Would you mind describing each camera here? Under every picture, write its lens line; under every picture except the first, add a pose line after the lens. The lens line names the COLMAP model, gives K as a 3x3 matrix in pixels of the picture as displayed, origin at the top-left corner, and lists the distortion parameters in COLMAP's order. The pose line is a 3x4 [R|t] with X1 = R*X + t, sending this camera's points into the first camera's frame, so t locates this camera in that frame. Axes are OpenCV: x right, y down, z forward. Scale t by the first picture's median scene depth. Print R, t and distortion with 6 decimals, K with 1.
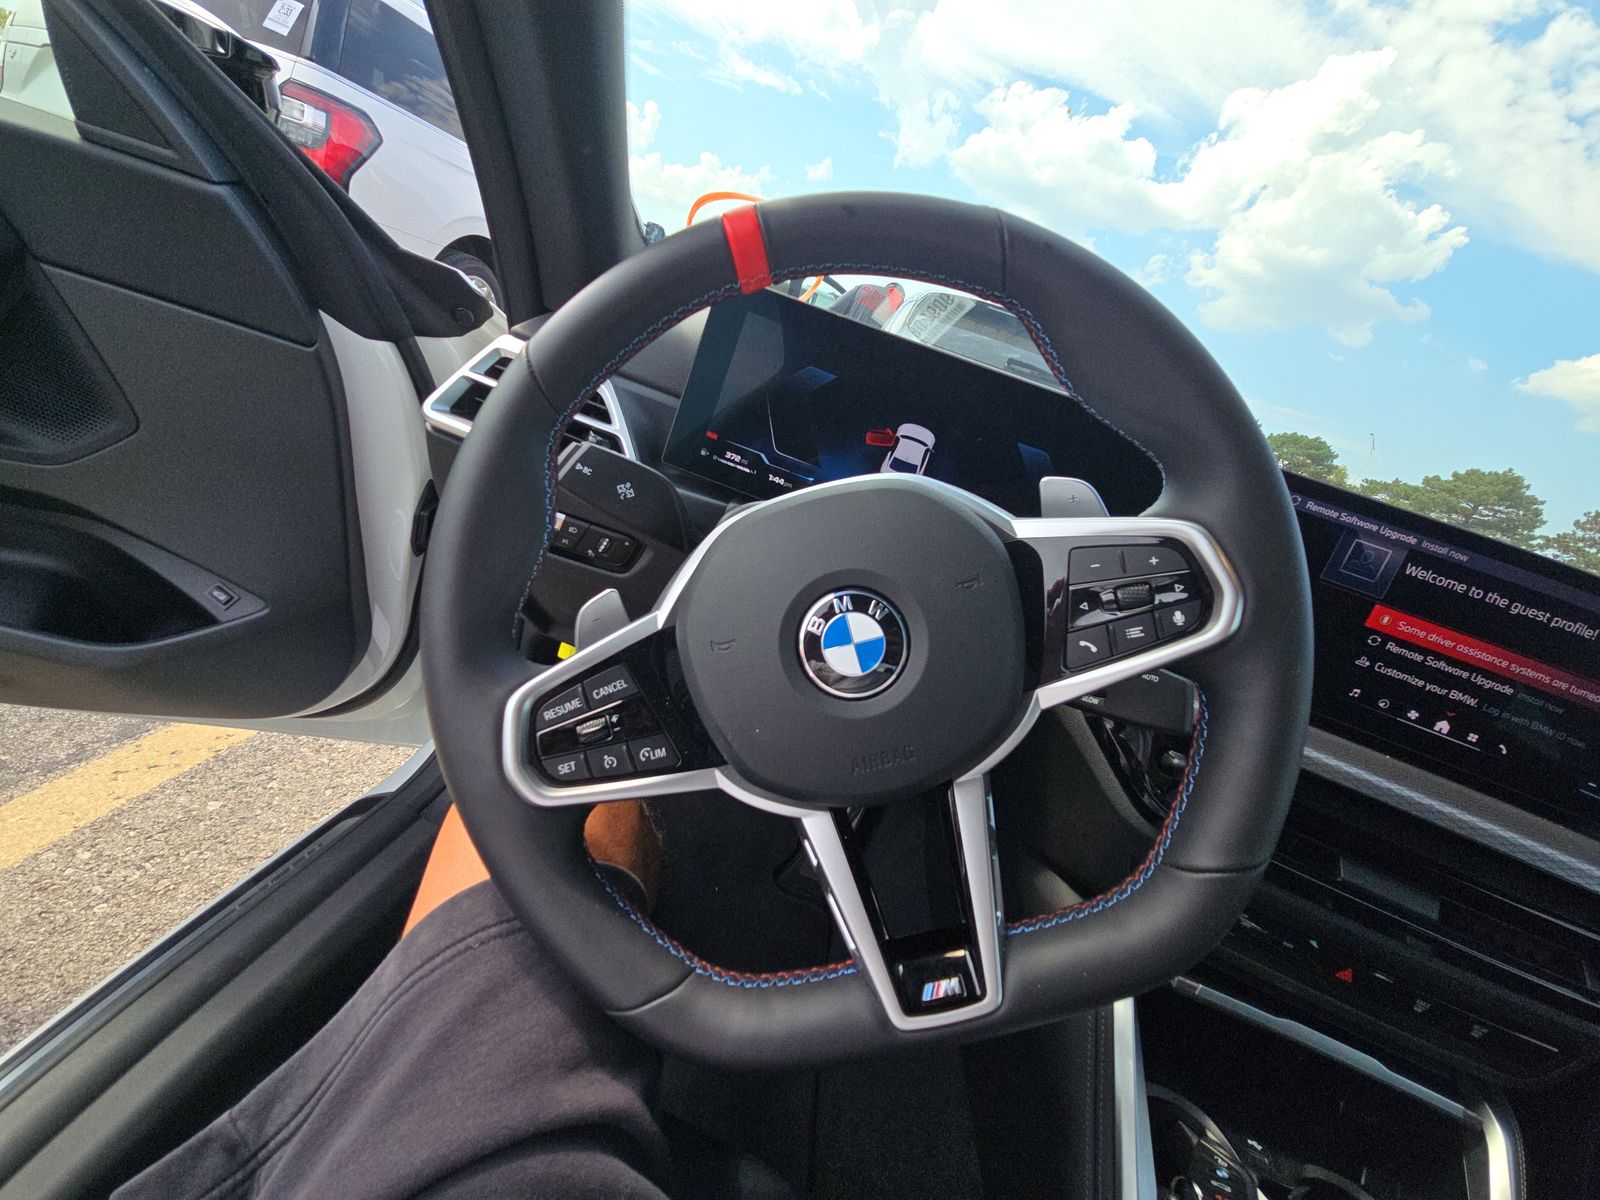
lens RADIAL K [[651.4, 0, 794.1], [0, 651.4, 589.3], [0, 0, 1]] dist [0.006422, -0.005468]
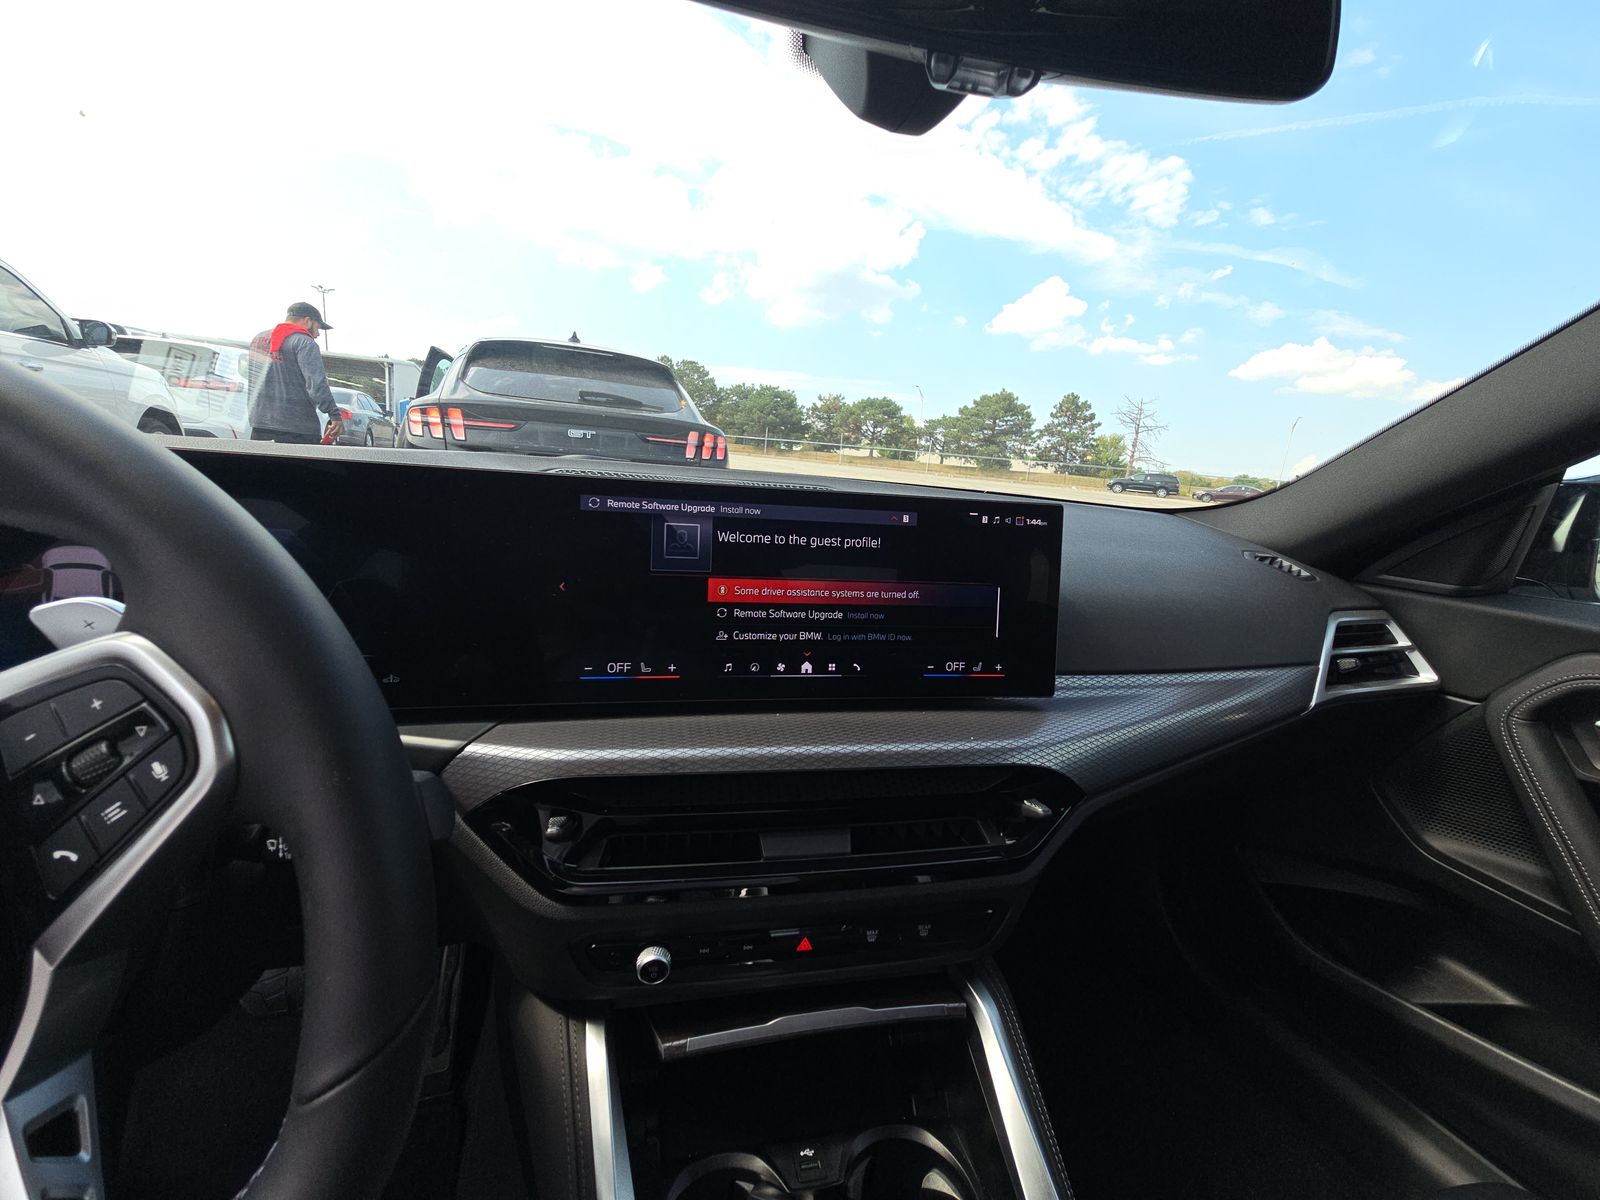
lens RADIAL K [[651.4, 0, 789.9], [0, 651.4, 589.8], [0, 0, 1]] dist [0.006422, -0.005468]
pose [[0.840353, -0.336479, 0.424956, 0.572816], [0.356139, 0.933774, 0.035093, 0.048741], [-0.408621, 0.121852, 0.904533, 0.055151]]
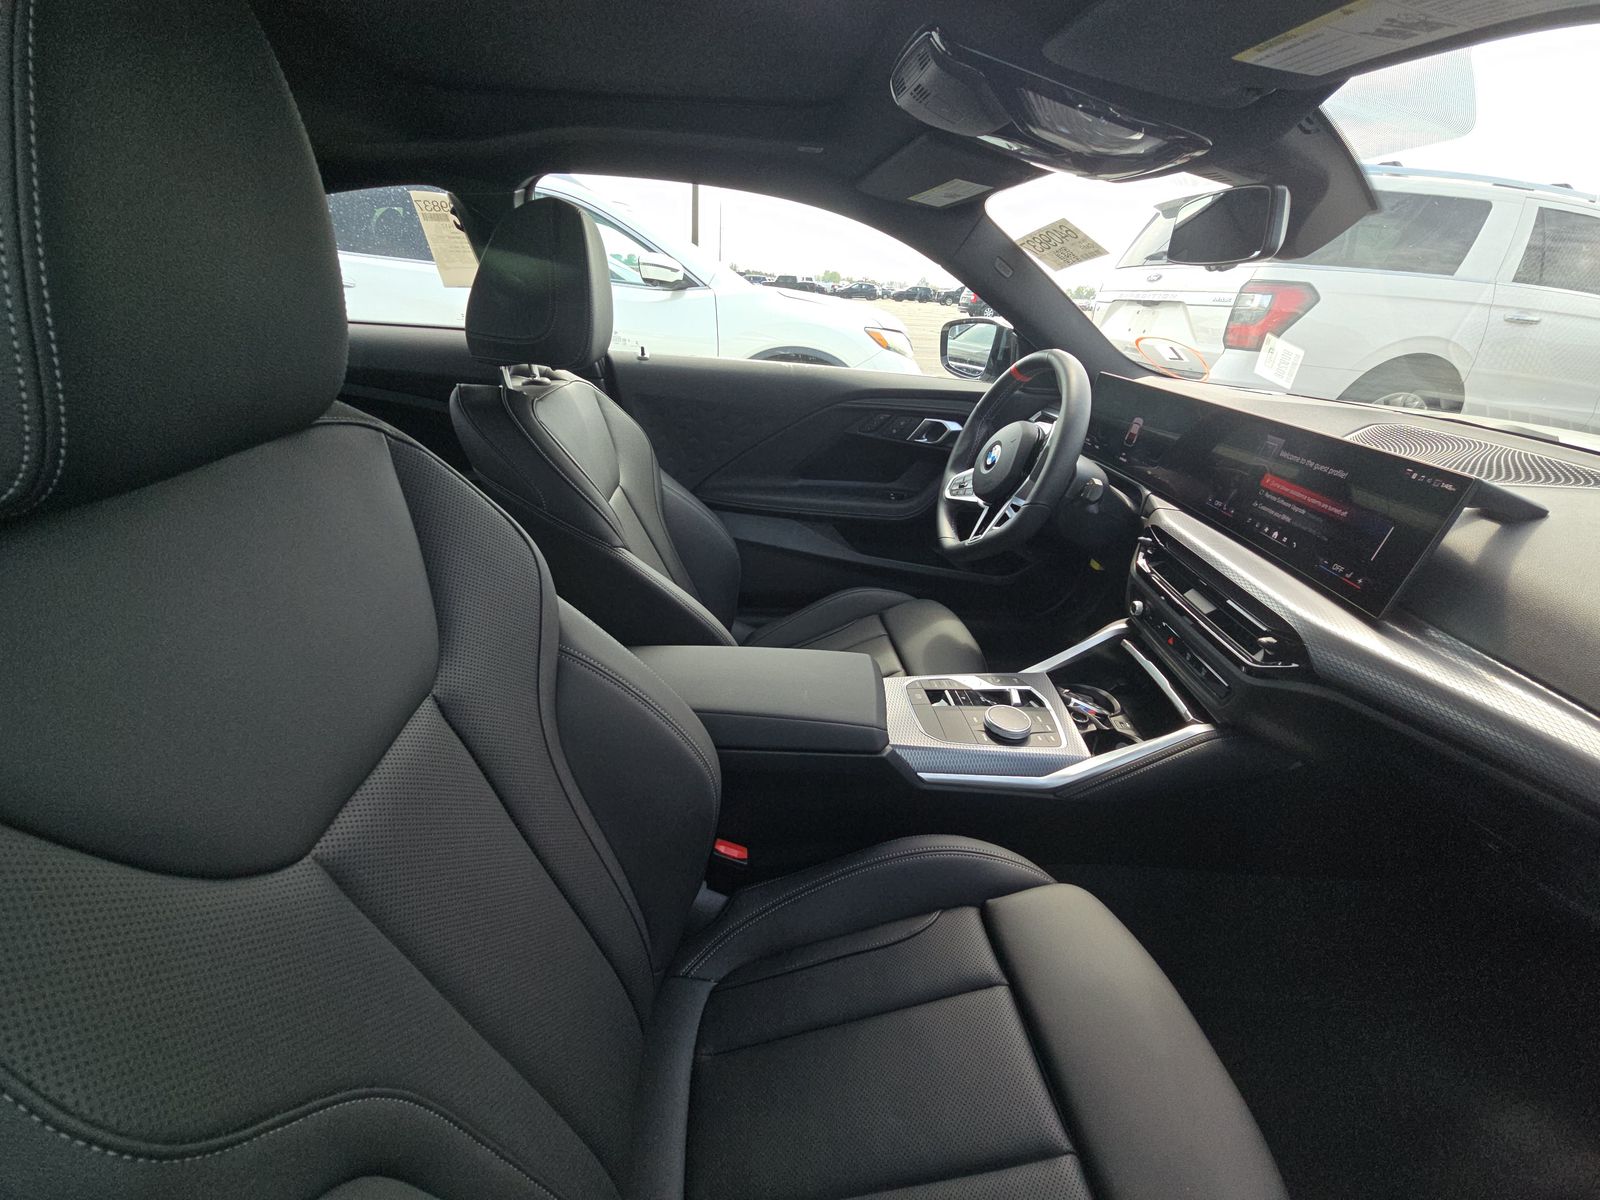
lens RADIAL K [[651.4, 0, 801.0], [0, 651.4, 599.7], [0, 0, 1]] dist [0.006422, -0.005468]
pose [[0.281692, 0.136197, -0.949789, 2.389542], [-0.316479, 0.947668, 0.042030, 0.729669], [0.905809, 0.288749, 0.310054, -0.724735]]
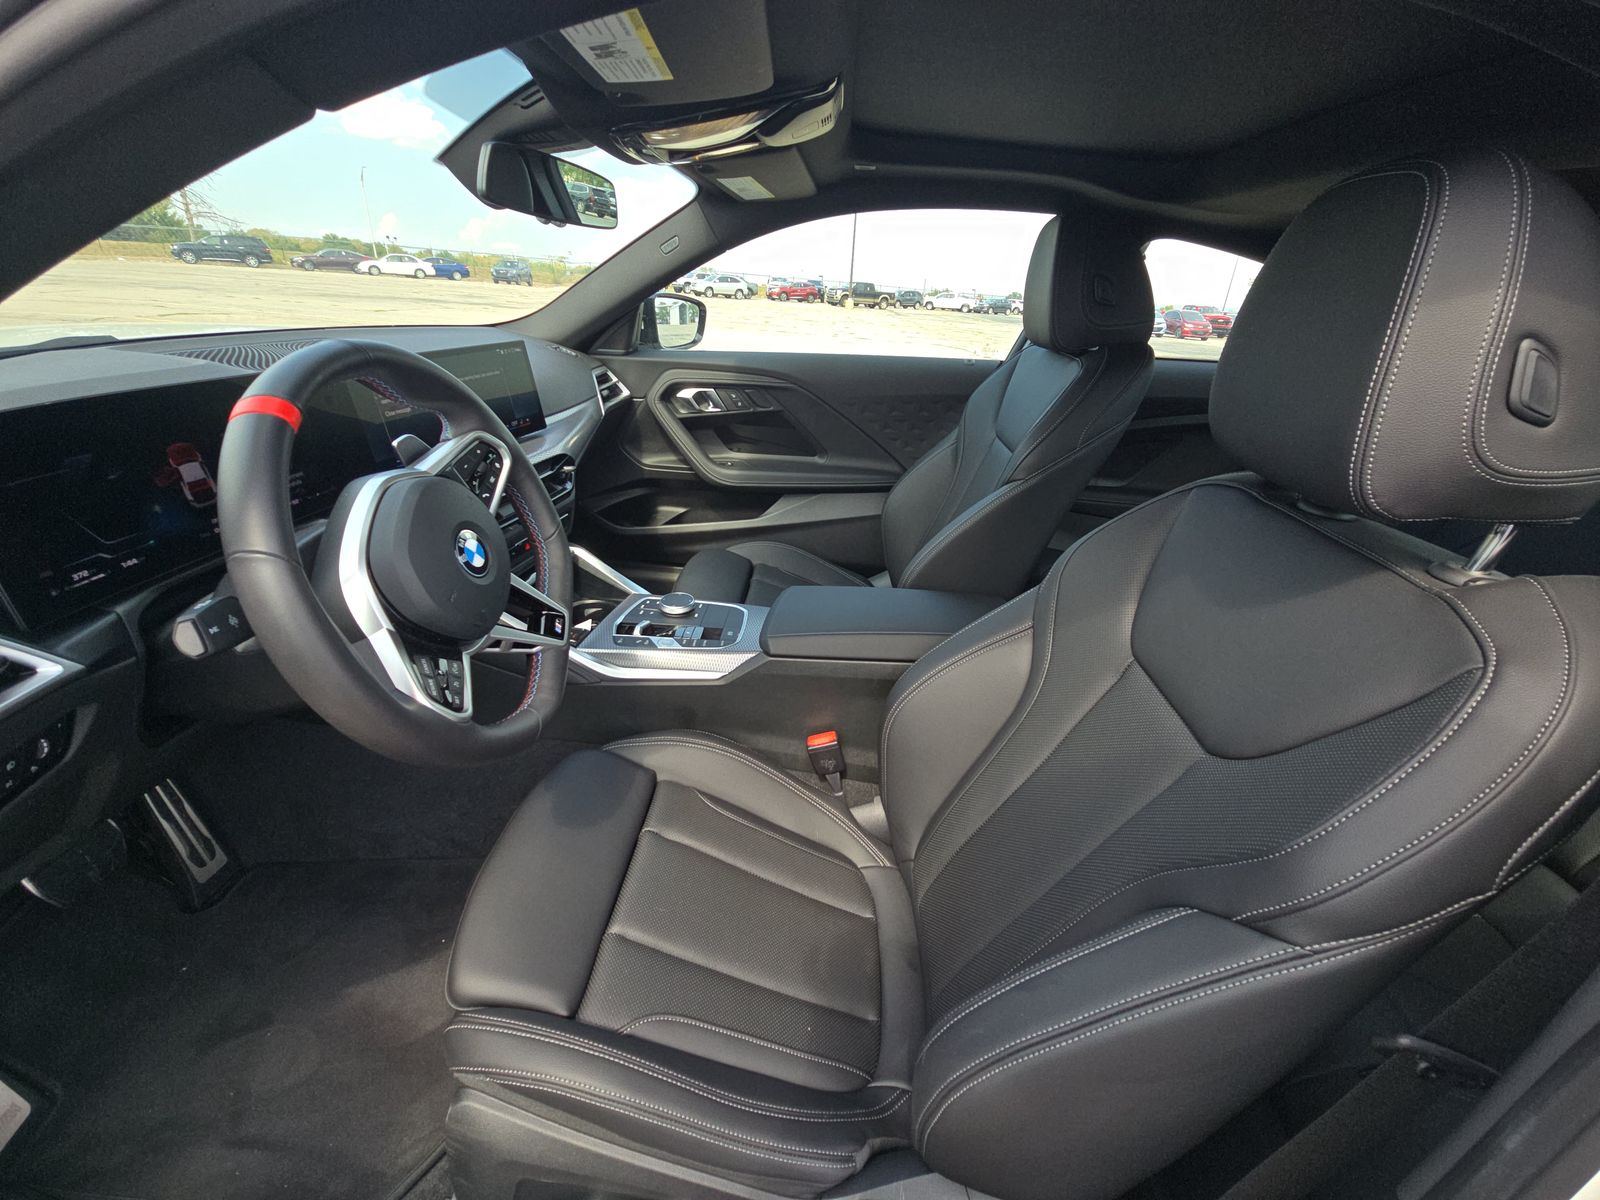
lens RADIAL K [[651.4, 0, 796.7], [0, 651.4, 593.2], [0, 0, 1]] dist [0.006422, -0.005468]
pose [[-0.099259, -0.688208, 0.718691, -1.051901], [0.260244, 0.679164, 0.686301, -0.655023], [-0.960427, 0.255156, 0.111689, -0.173638]]
